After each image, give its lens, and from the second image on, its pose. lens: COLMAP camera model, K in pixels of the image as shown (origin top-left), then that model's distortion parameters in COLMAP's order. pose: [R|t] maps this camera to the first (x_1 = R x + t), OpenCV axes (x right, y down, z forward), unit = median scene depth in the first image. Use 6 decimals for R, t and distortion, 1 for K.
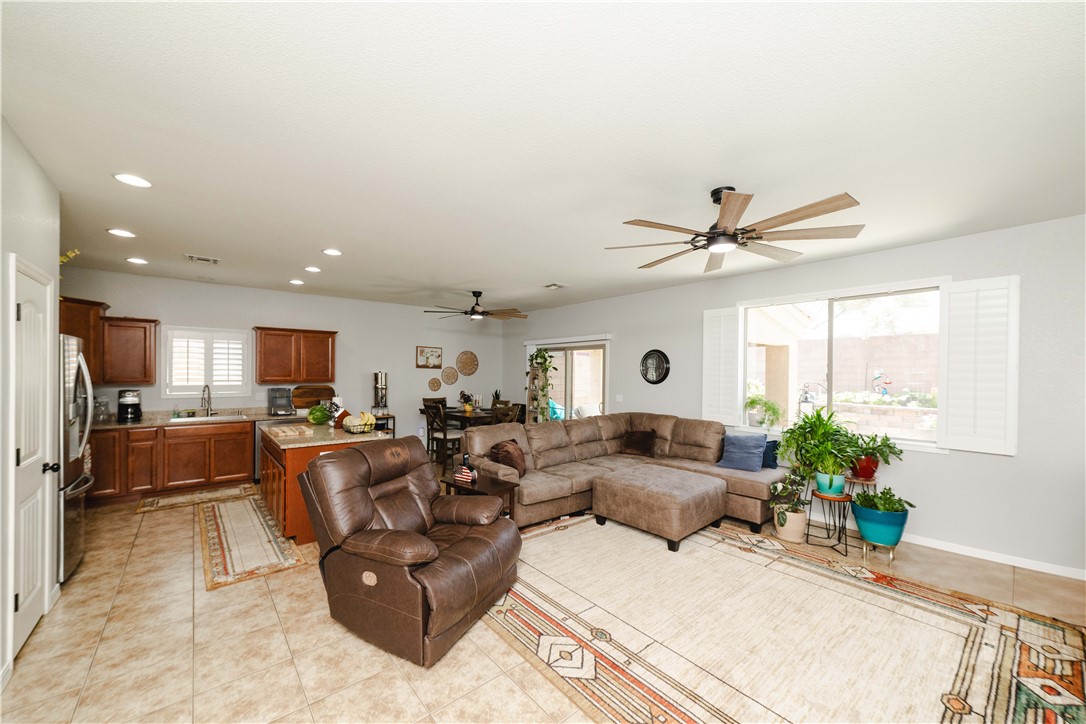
lens RADIAL K [[421.8, 0, 540.5], [0, 421.8, 367.6], [0, 0, 1]] dist [-0.001611, -0.000039]
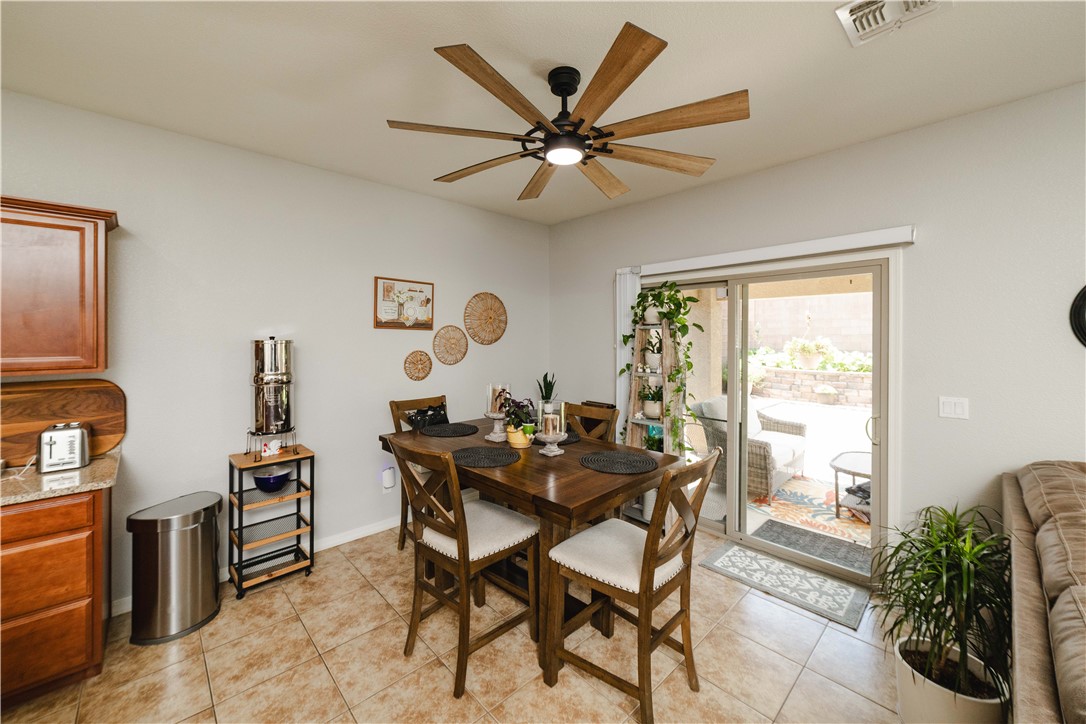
lens RADIAL K [[411.9, 0, 534.4], [0, 411.9, 348.1], [0, 0, 1]] dist [0.003006, 0.000201]
pose [[0.998970, -0.006876, 0.044856, -0.190788], [0.005139, 0.999237, 0.038716, 0.007866], [-0.045088, -0.038446, 0.998243, 0.724201]]
